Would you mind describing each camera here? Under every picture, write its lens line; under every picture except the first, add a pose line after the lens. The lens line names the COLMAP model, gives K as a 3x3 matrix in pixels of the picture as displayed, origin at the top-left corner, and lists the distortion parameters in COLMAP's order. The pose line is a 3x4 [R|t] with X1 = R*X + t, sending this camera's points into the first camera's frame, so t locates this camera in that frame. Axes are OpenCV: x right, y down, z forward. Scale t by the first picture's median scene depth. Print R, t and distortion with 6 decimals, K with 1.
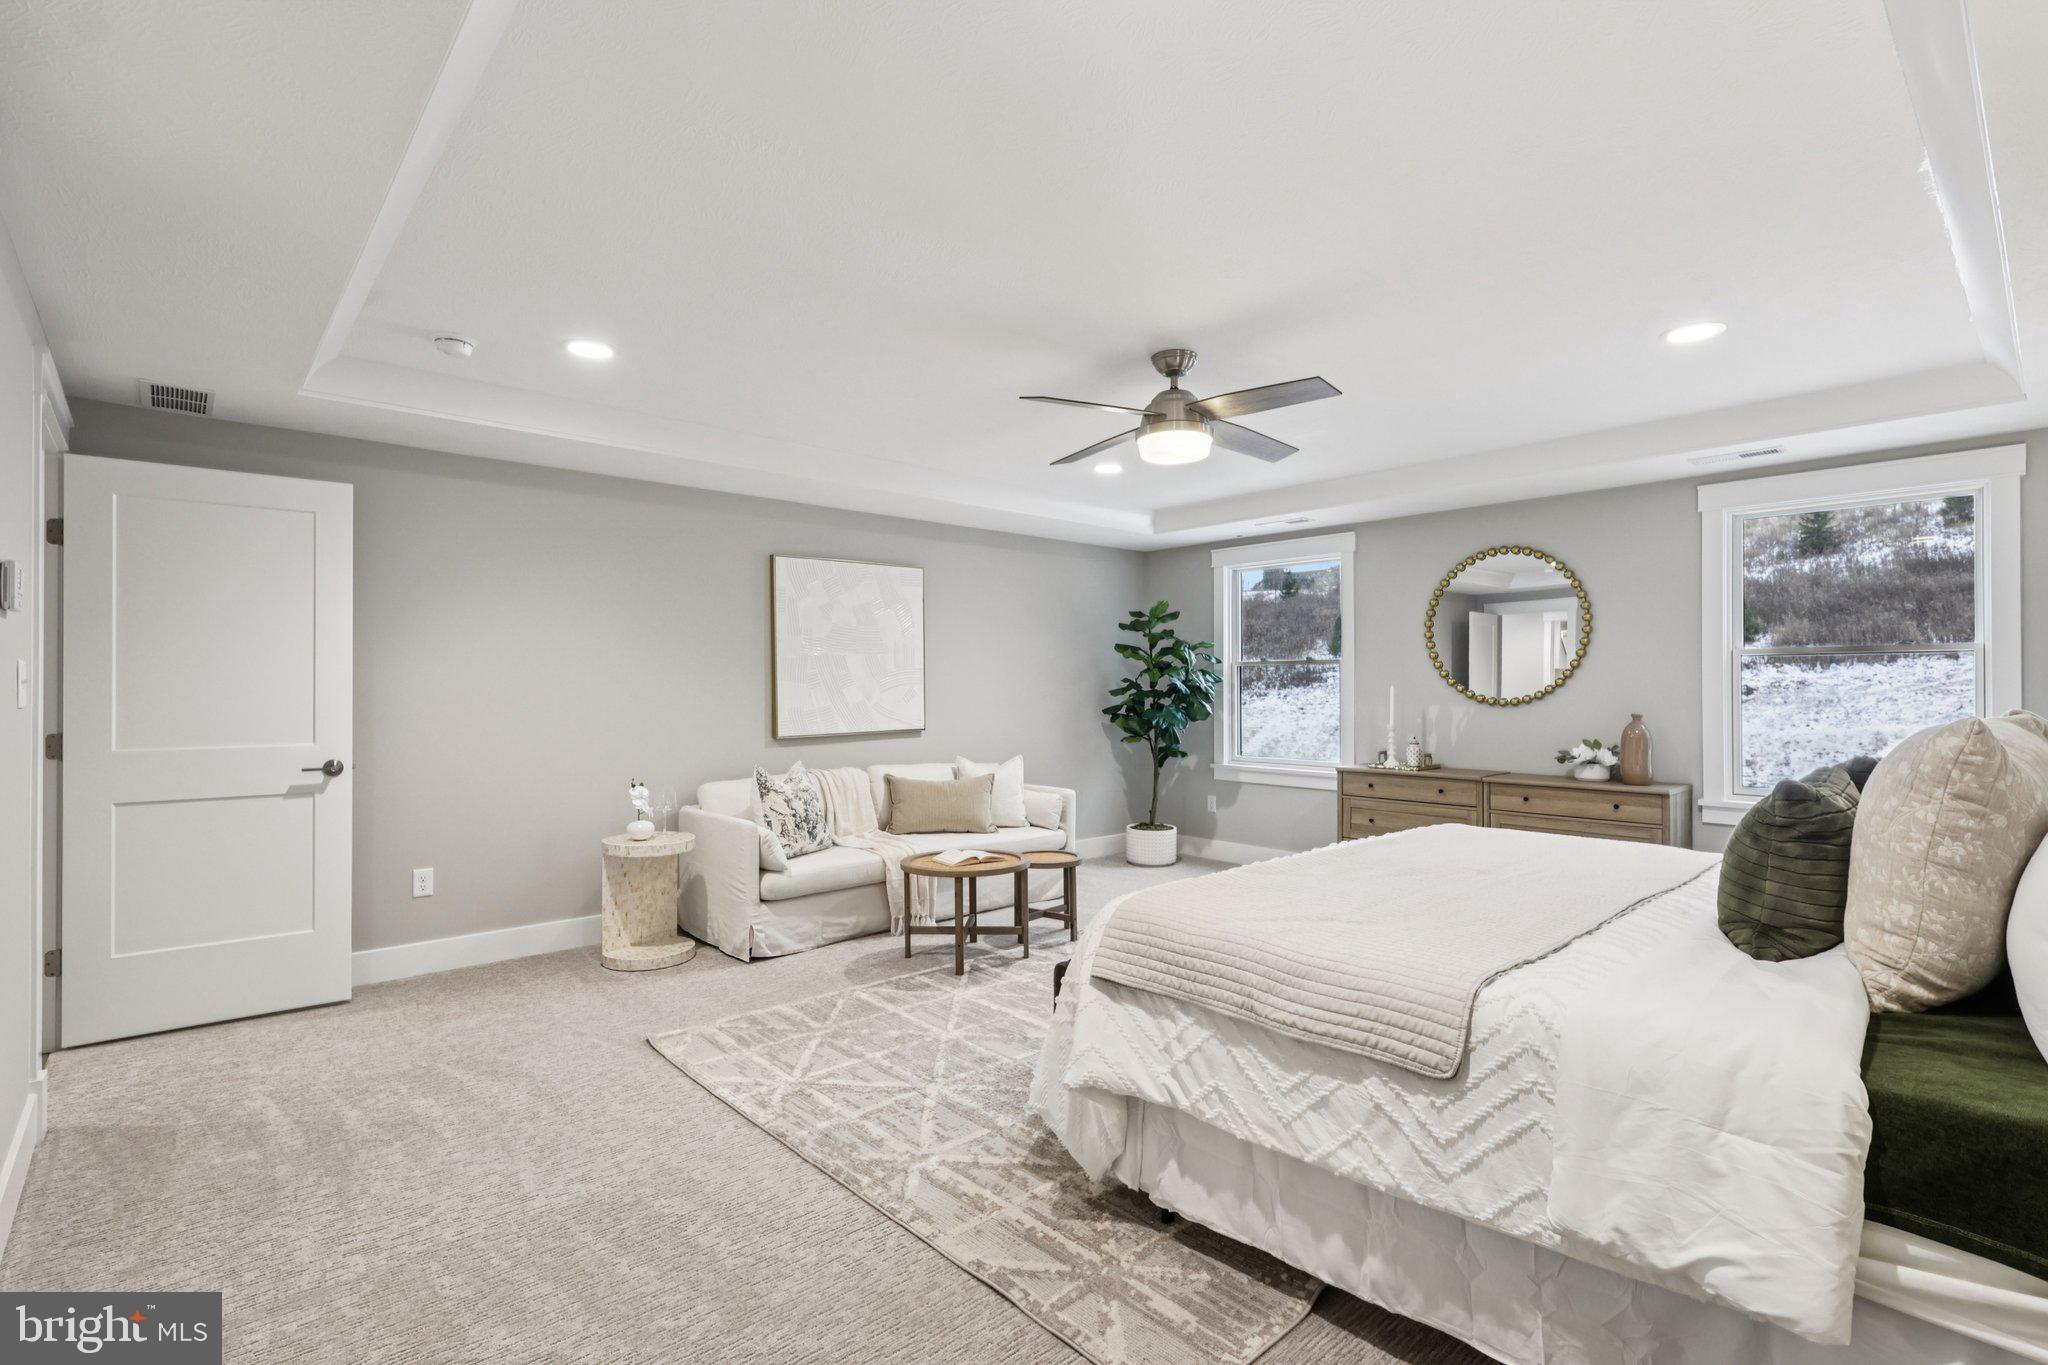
lens RADIAL K [[955.6, 0, 1053.3], [0, 955.6, 688.3], [0, 0, 1]] dist [-0.002079, 0.001953]
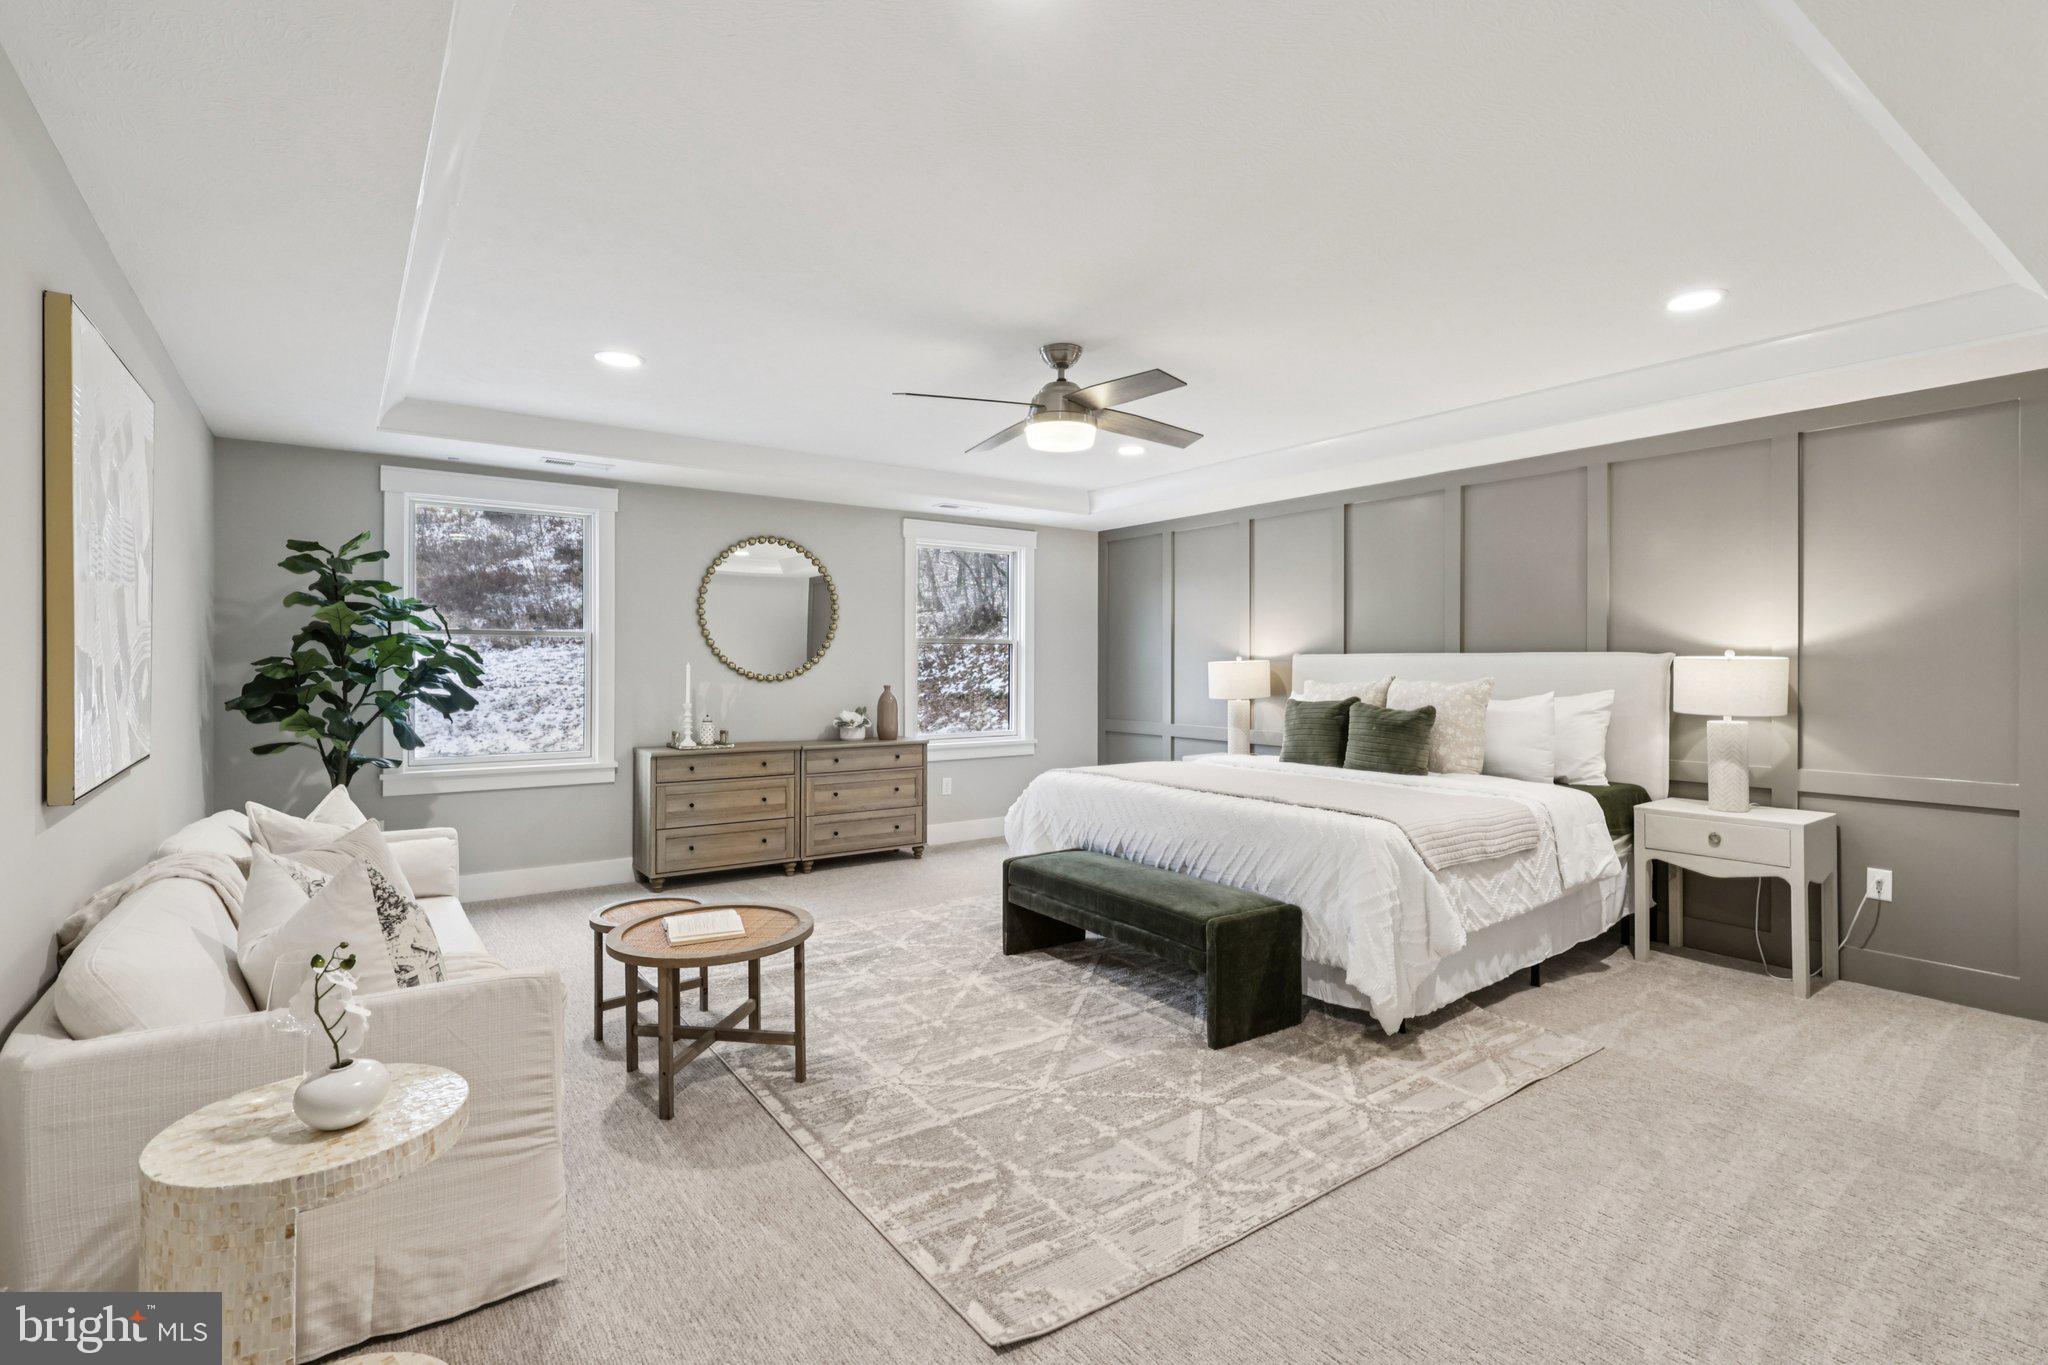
lens RADIAL K [[955.6, 0, 1013.4], [0, 955.6, 672.6], [0, 0, 1]] dist [-0.002079, 0.001953]
pose [[0.138056, -0.008491, 0.990388, -0.872038], [0.001415, 0.999964, 0.008376, -0.000848], [-0.990423, 0.000245, 0.138063, 0.864704]]
